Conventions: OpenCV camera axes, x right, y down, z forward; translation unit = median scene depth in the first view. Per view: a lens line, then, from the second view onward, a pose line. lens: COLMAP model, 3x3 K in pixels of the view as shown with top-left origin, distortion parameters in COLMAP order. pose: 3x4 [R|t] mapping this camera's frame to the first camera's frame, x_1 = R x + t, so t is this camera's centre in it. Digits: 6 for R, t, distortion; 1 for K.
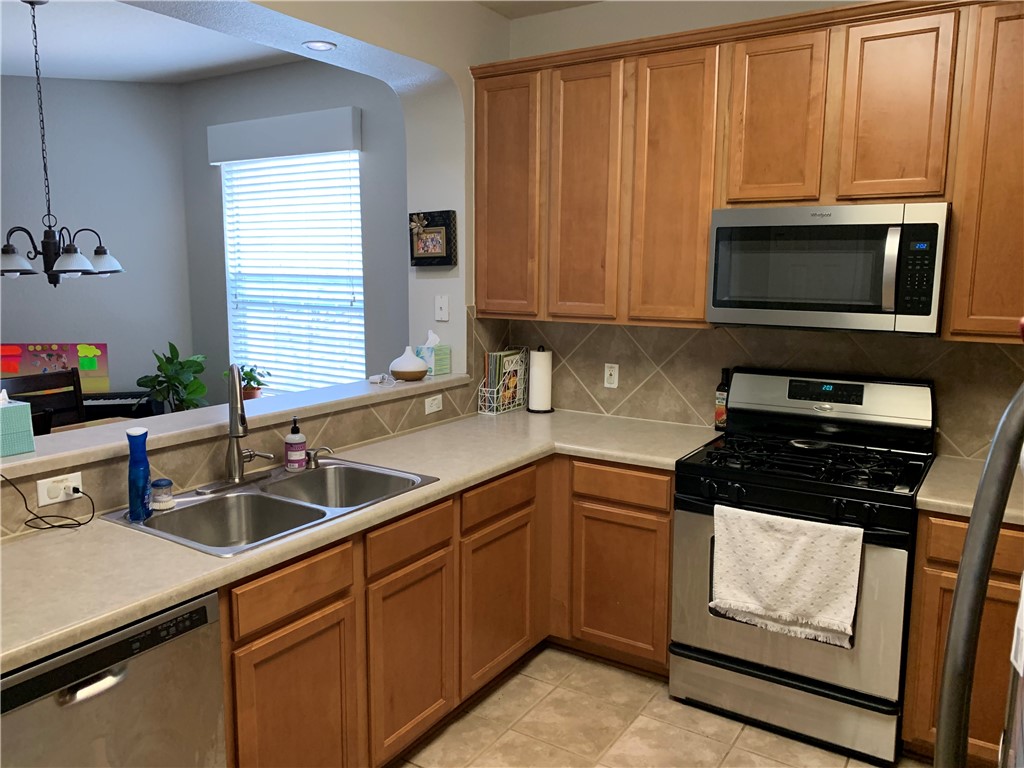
lens RADIAL K [[772.5, 0, 512.9], [0, 772.5, 378.3], [0, 0, 1]] dist [-0.000569, -0.005492]
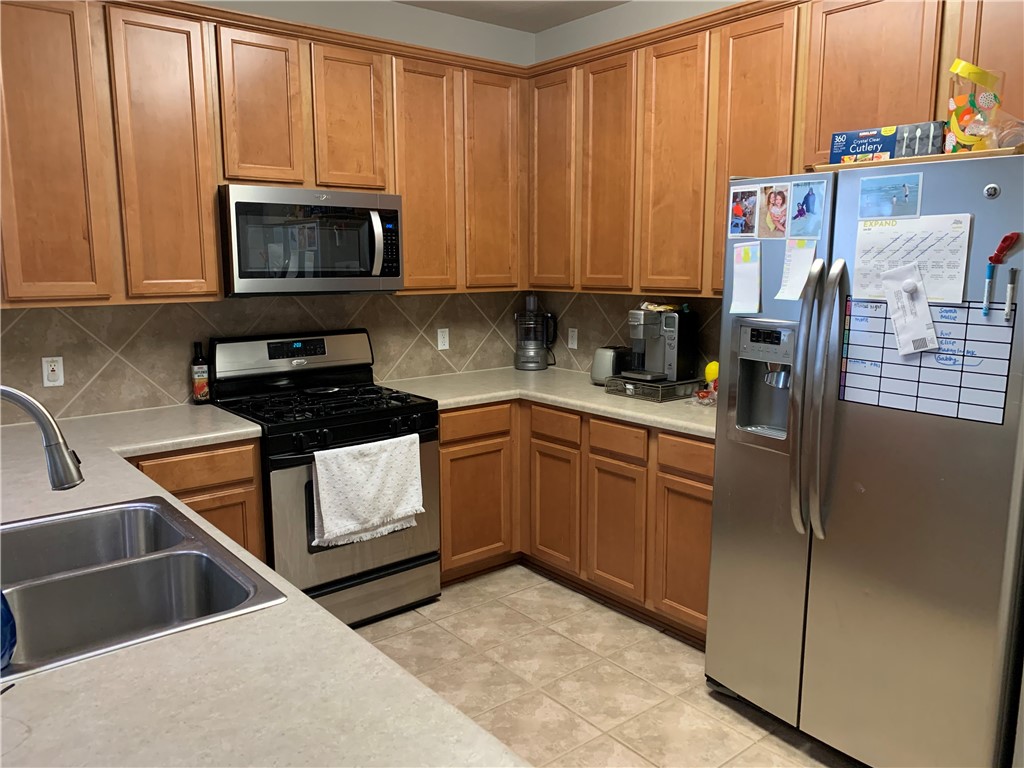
lens RADIAL K [[782.6, 0, 515.6], [0, 782.6, 372.3], [0, 0, 1]] dist [0.047213, -0.076242]
pose [[0.294760, -0.143864, 0.944680, -0.652892], [0.141276, 0.984299, 0.105816, -0.027369], [-0.945070, 0.102270, 0.310457, 0.329728]]
